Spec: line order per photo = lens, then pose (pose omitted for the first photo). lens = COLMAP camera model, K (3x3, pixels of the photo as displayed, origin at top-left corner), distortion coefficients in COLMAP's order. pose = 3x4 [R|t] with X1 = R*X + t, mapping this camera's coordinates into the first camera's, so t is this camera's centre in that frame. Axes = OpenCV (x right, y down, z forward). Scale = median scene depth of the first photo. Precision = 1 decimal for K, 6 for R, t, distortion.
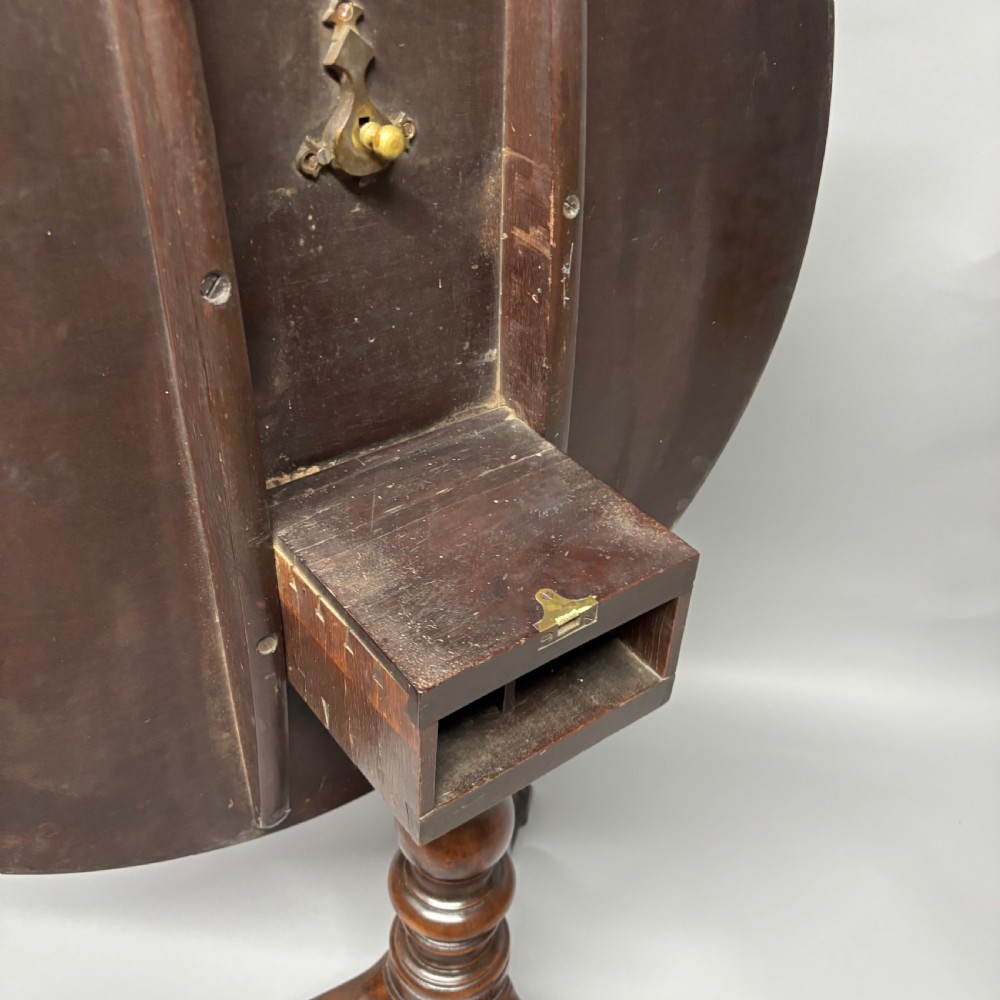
lens RADIAL K [[1023.1, 0, 504.3], [0, 1023.1, 504.7], [0, 0, 1]] dist [0.000416, -0.021093]
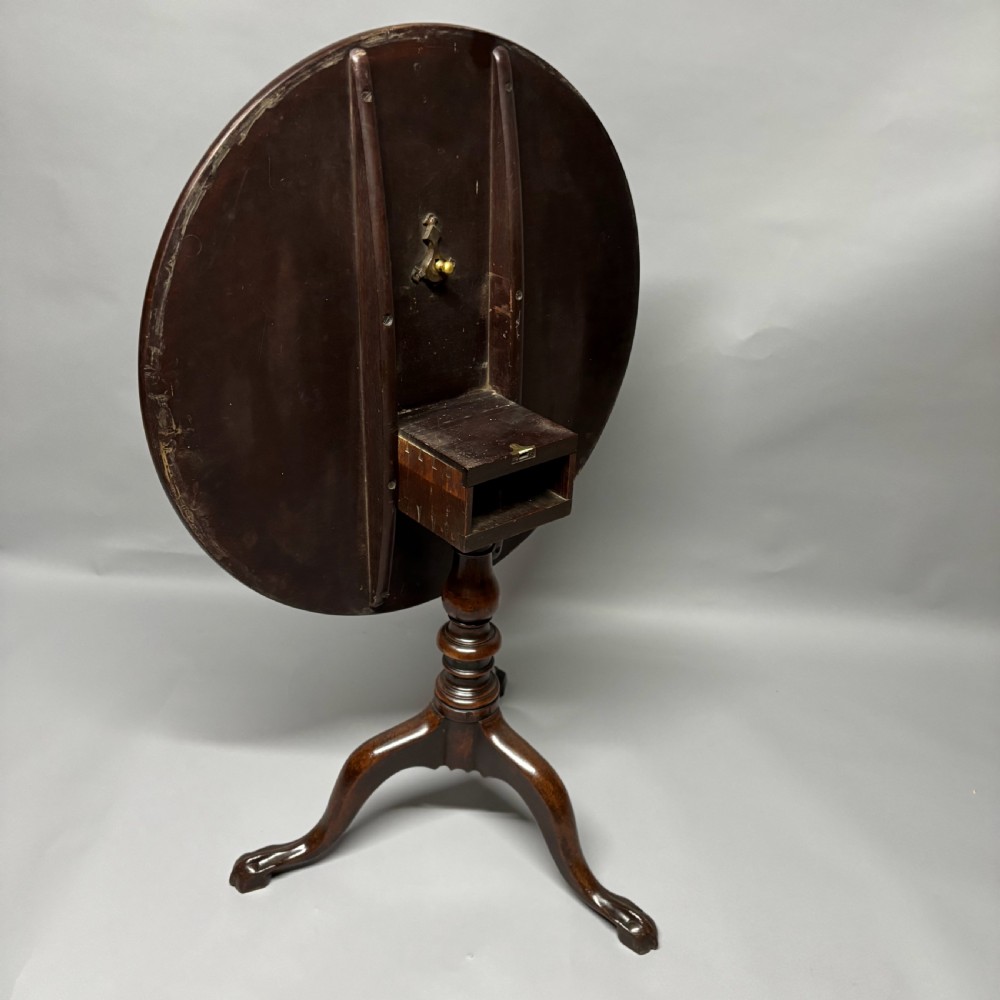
lens RADIAL K [[957.8, 0, 513.6], [0, 957.8, 499.5], [0, 0, 1]] dist [0.109867, -0.326708]
pose [[0.998087, -0.025595, 0.056276, -0.084717], [0.033258, 0.989626, -0.139768, 0.488212], [-0.052114, 0.141372, 0.988584, -1.140246]]
